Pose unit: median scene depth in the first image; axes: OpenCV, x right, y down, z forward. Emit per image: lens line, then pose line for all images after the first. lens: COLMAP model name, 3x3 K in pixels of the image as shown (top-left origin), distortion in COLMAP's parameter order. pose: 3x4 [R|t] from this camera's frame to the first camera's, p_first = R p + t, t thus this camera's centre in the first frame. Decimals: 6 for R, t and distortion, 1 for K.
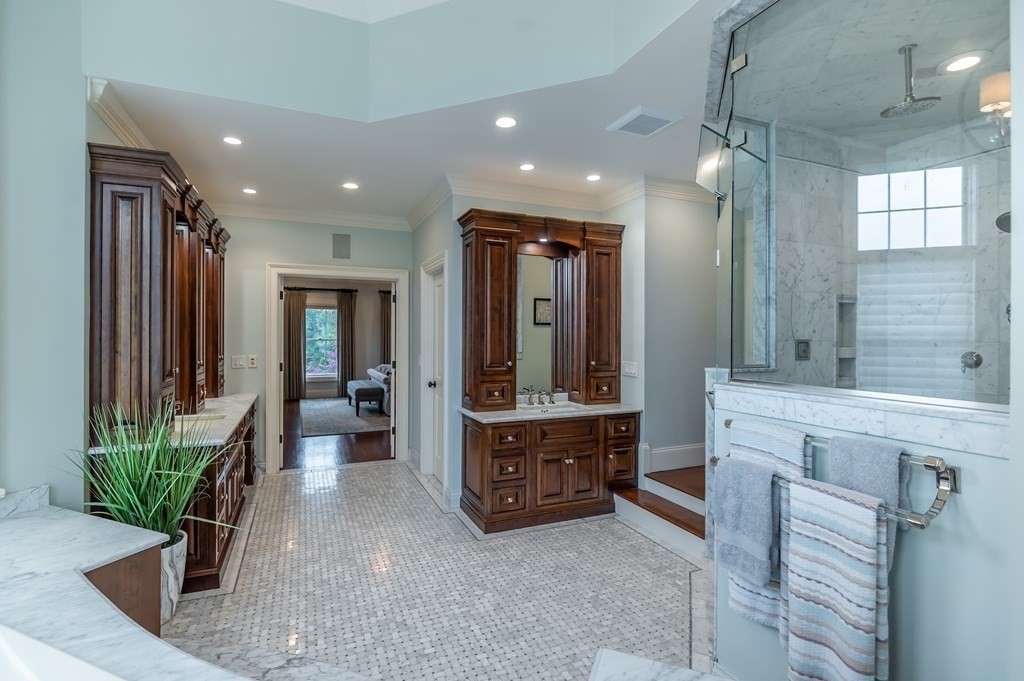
lens RADIAL K [[473.3, 0, 503.9], [0, 473.3, 335.3], [0, 0, 1]] dist [-0.004344, -0.001546]
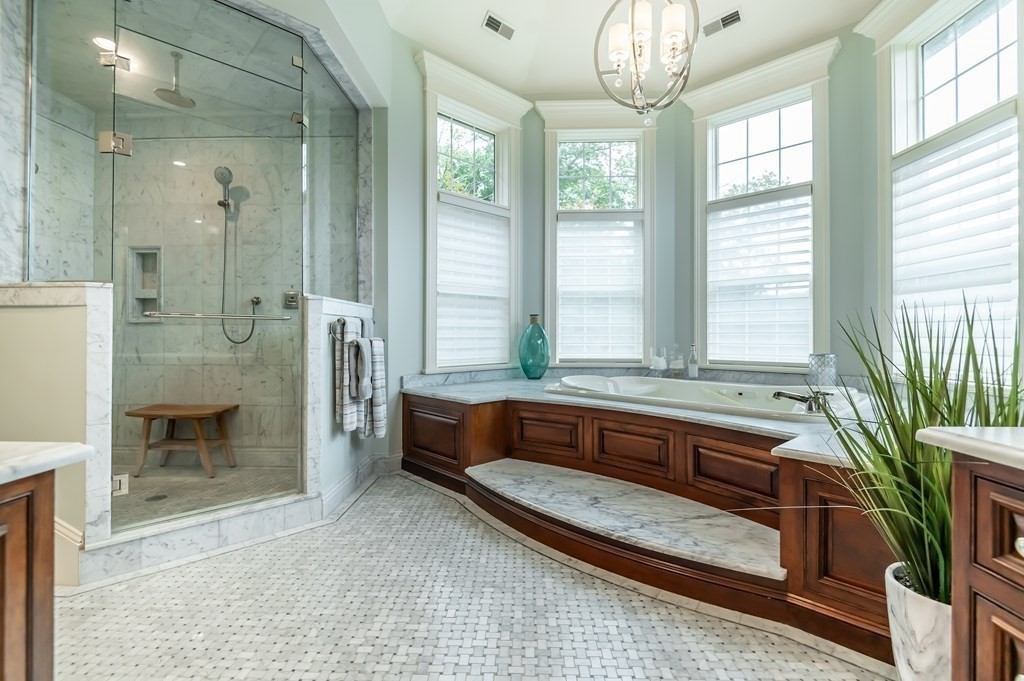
lens RADIAL K [[473.3, 0, 508.6], [0, 473.3, 334.5], [0, 0, 1]] dist [-0.004344, -0.001546]
pose [[-0.906958, -0.001200, 0.421219, -0.517028], [-0.000776, 0.999999, 0.001179, 0.173001], [-0.421220, 0.000743, -0.906958, 1.634560]]
